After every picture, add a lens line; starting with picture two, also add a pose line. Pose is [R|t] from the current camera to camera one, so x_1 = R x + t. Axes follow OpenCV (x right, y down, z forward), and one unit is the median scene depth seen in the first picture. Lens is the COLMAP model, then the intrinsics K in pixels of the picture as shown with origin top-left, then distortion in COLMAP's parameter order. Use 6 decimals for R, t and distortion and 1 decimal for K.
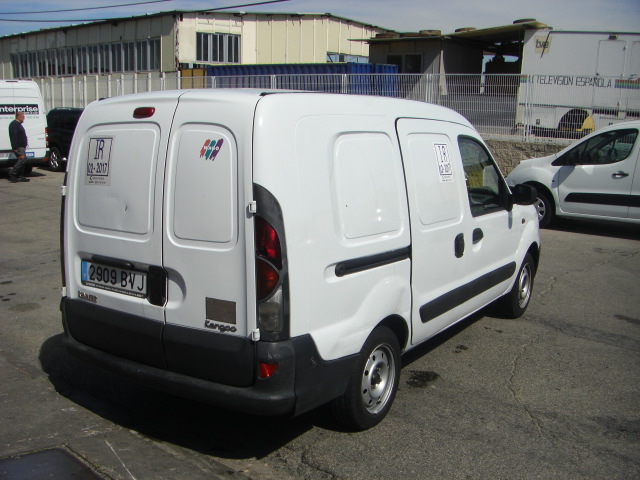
lens RADIAL K [[710.3, 0, 300.1], [0, 710.3, 315.8], [0, 0, 1]] dist [-0.166167, 0.057373]
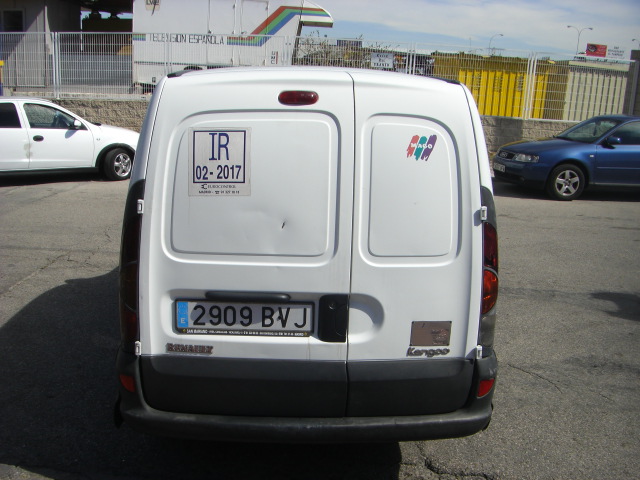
lens RADIAL K [[710.3, 0, 300.1], [0, 710.3, 315.8], [0, 0, 1]] dist [-0.166167, 0.057373]
pose [[0.806213, -0.177627, 0.564331, -0.665517], [0.143033, 0.984089, 0.105410, -0.131076], [-0.574075, -0.004265, 0.818791, 0.351988]]
